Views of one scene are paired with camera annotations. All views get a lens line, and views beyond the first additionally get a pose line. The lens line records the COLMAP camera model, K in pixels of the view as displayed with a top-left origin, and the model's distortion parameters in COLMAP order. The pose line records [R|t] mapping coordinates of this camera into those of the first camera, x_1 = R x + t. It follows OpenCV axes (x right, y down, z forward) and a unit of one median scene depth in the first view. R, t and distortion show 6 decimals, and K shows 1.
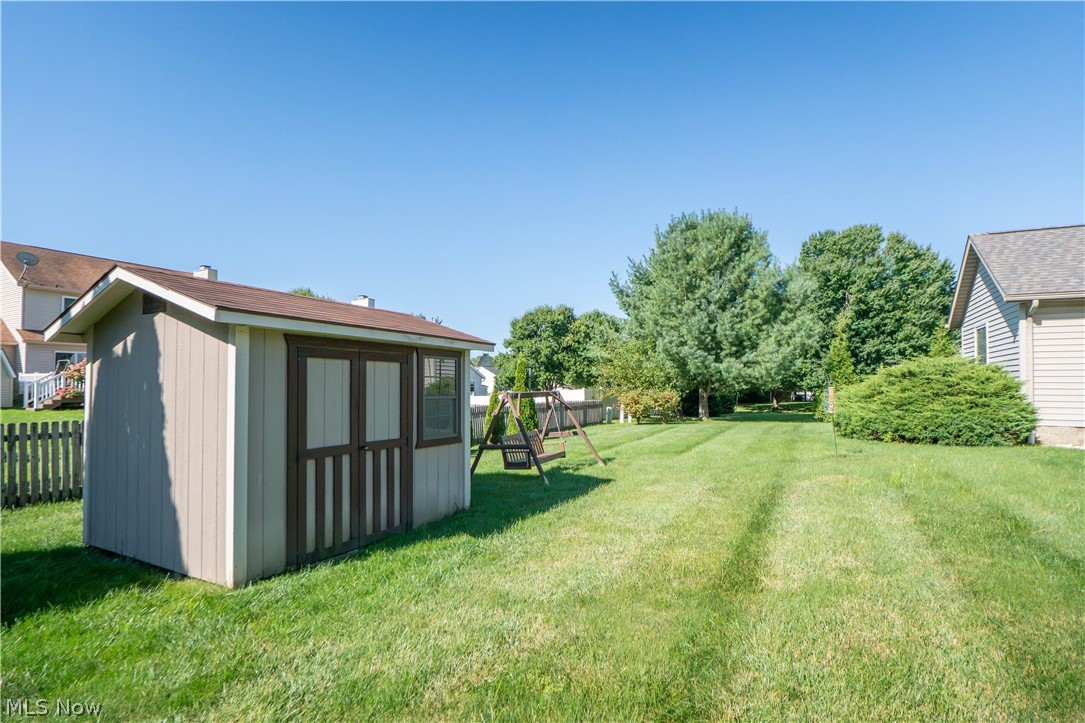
lens RADIAL K [[536.4, 0, 524.0], [0, 536.4, 358.6], [0, 0, 1]] dist [-0.037138, 0.000638]
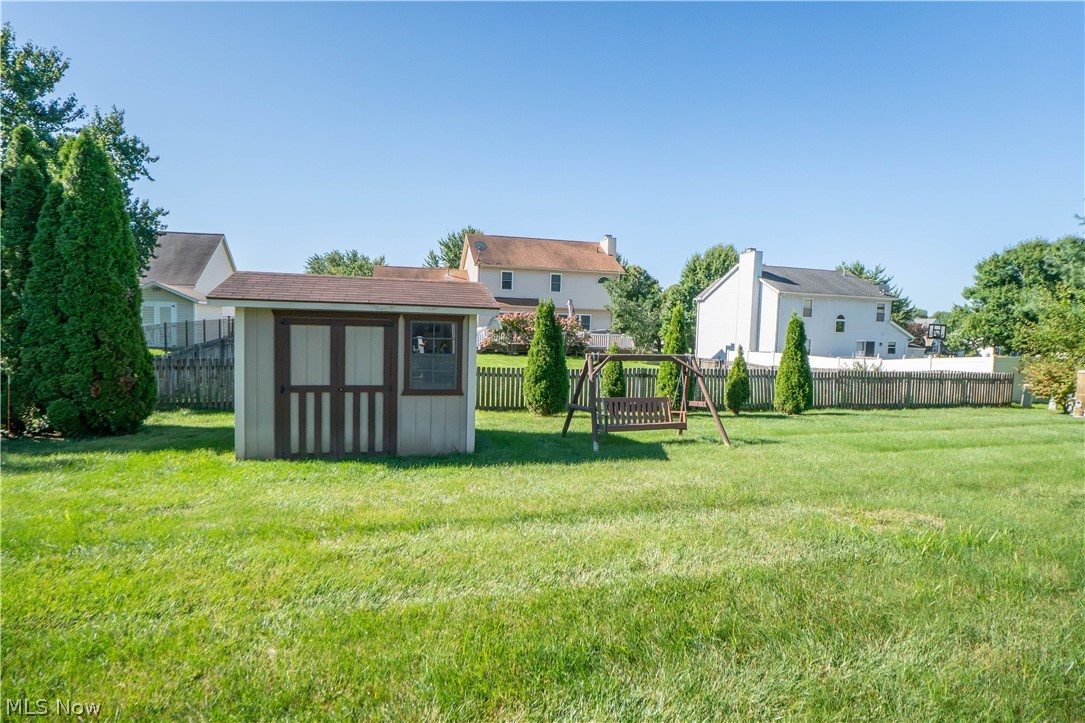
lens RADIAL K [[536.4, 0, 524.0], [0, 536.4, 358.6], [0, 0, 1]] dist [-0.037138, 0.000638]
pose [[0.697179, 0.048751, -0.715238, 0.944345], [0.011304, 0.996814, 0.078962, -0.014749], [0.716808, -0.063135, 0.694406, 0.353841]]
